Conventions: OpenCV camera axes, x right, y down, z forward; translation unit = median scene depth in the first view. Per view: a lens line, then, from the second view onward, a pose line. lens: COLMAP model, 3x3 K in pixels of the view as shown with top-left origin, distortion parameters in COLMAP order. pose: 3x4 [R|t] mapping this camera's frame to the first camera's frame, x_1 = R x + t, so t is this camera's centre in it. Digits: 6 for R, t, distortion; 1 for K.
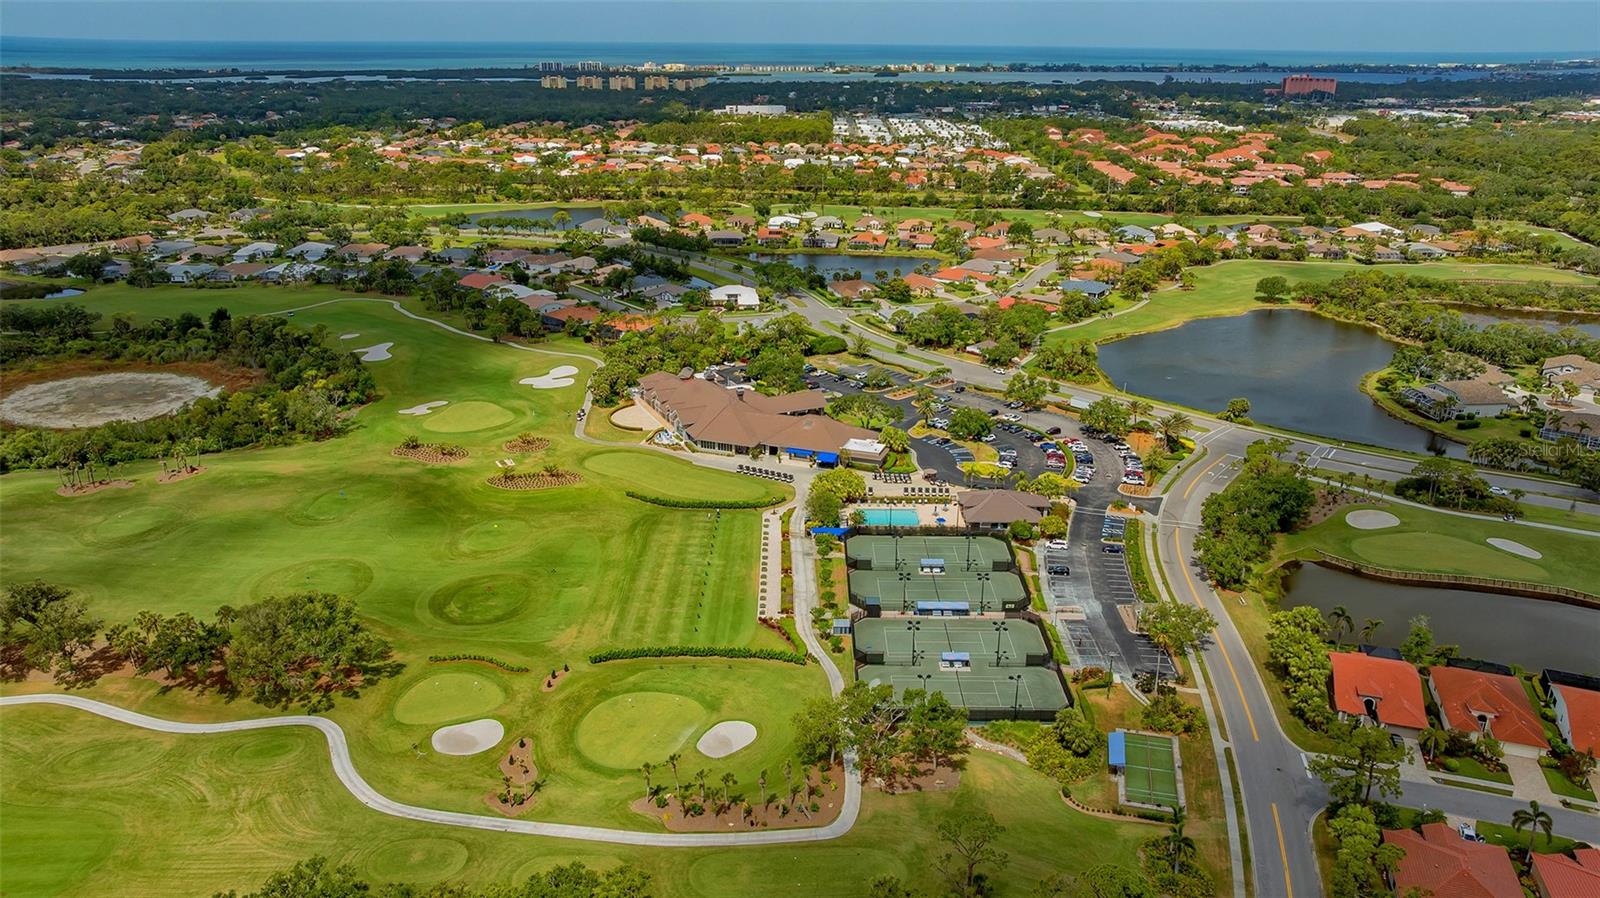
lens RADIAL K [[1137.8, 0, 800.0], [0, 1137.8, 449.0], [0, 0, 1]] dist [-0.043859, 0.051200]
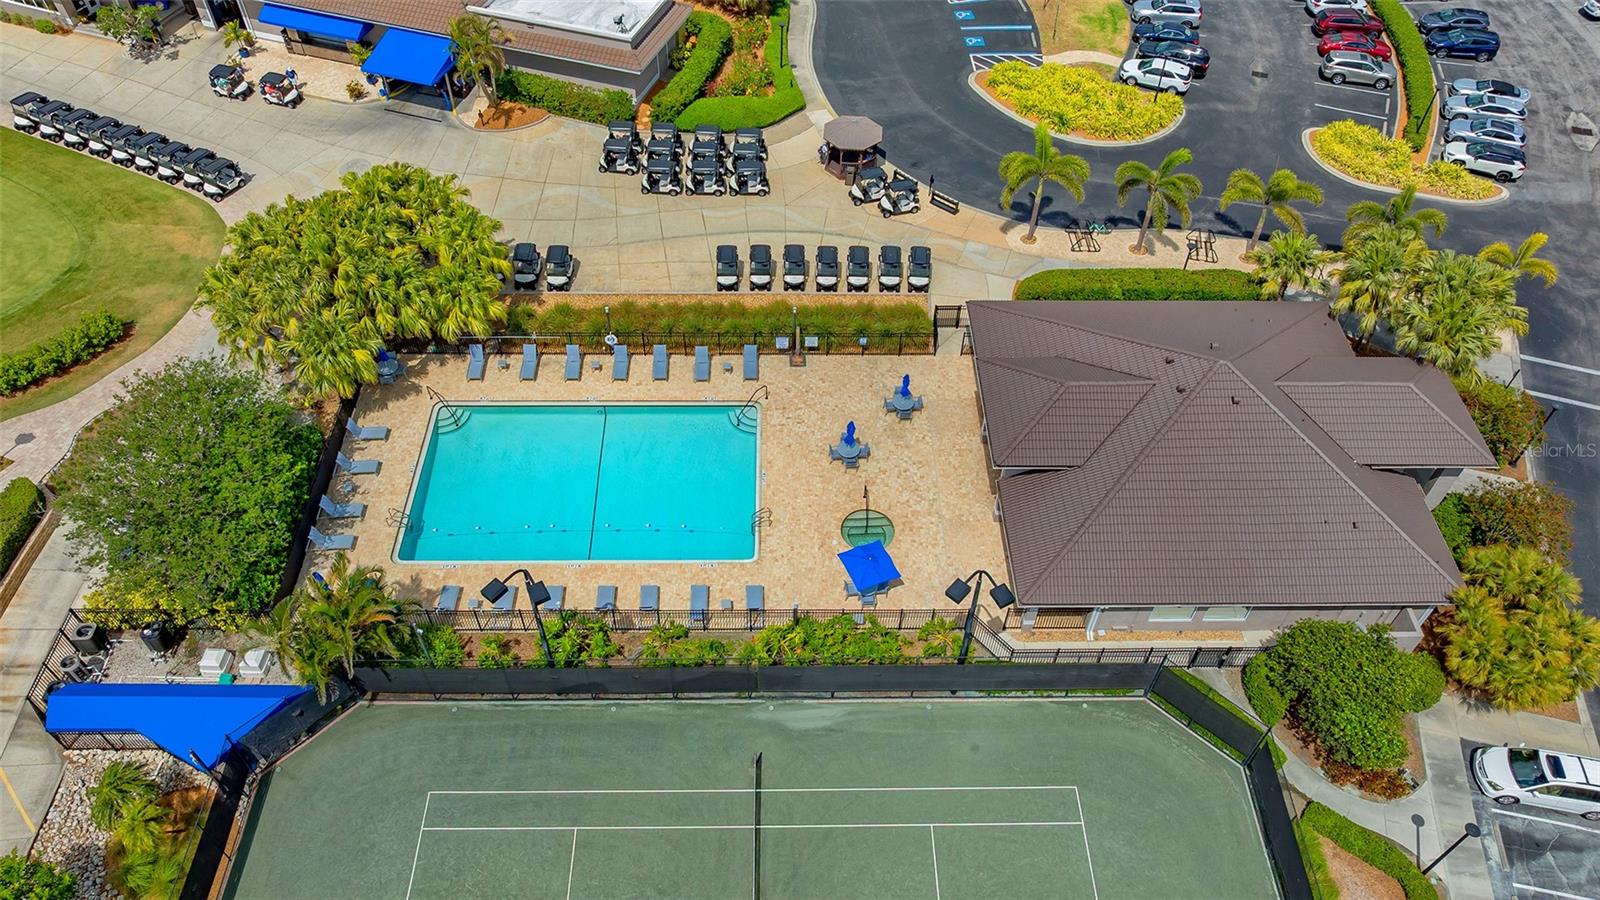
lens RADIAL K [[1137.8, 0, 800.0], [0, 1137.8, 450.0], [0, 0, 1]] dist [-0.043859, 0.051200]
pose [[0.999828, -0.007749, 0.016831, 0.069697], [-0.001135, 0.881020, 0.473078, -0.021900], [-0.018494, -0.473016, 0.880860, 0.540817]]
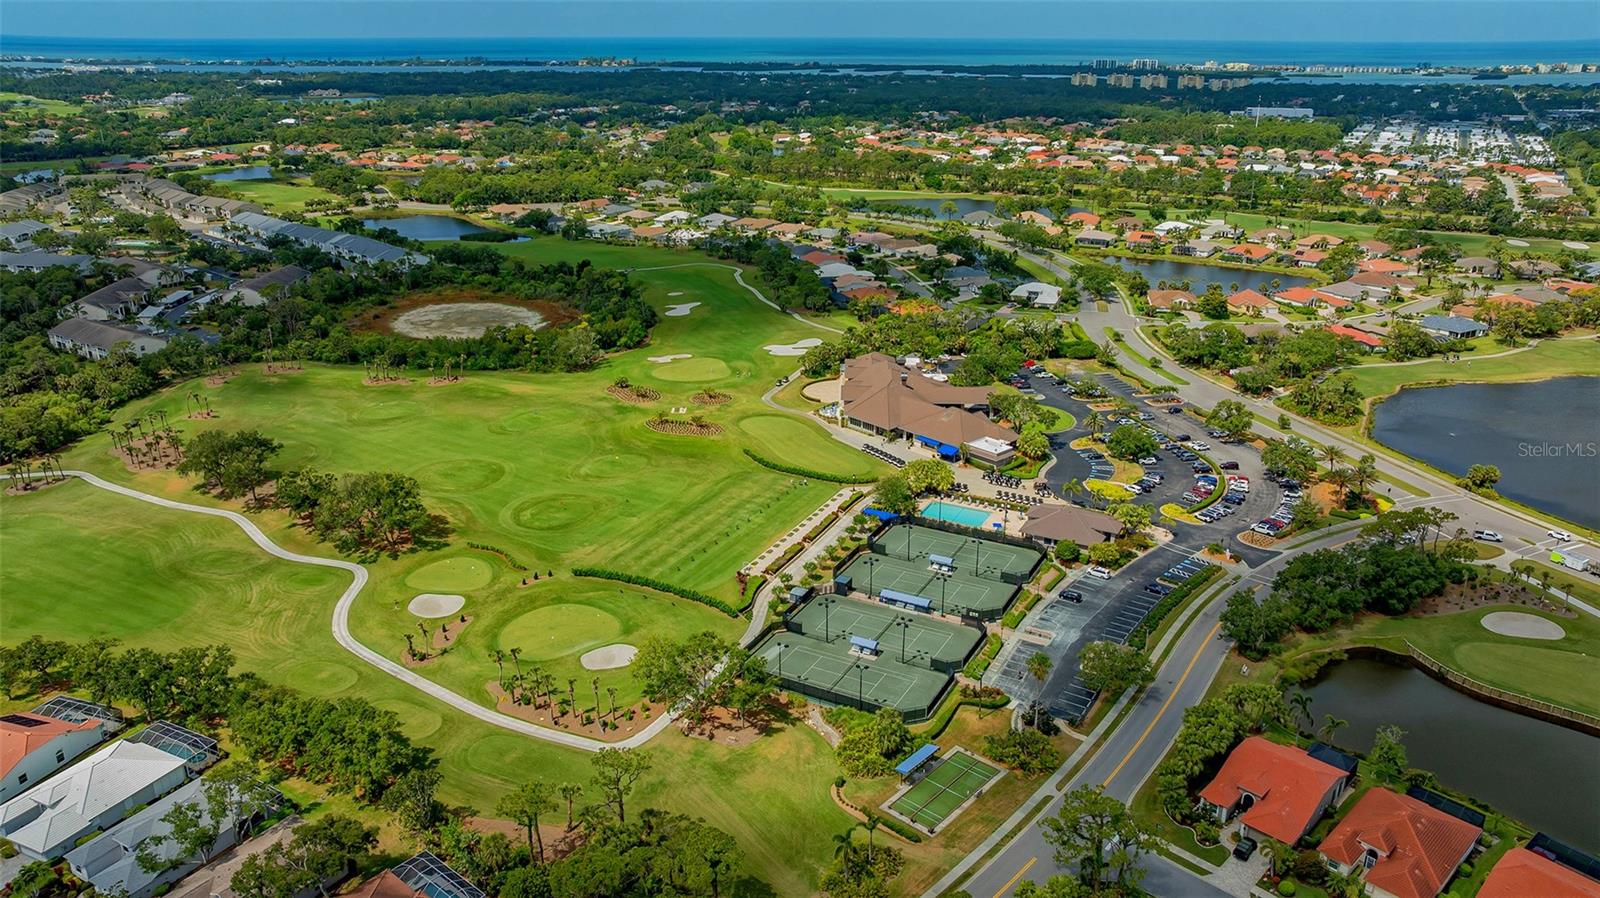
lens RADIAL K [[1137.8, 0, 800.0], [0, 1137.8, 449.0], [0, 0, 1]] dist [-0.043859, 0.051200]
pose [[0.883603, 0.155565, -0.441639, 0.248874], [-0.154754, 0.987217, 0.038120, -0.008091], [0.441924, 0.034663, 0.896382, 0.032644]]
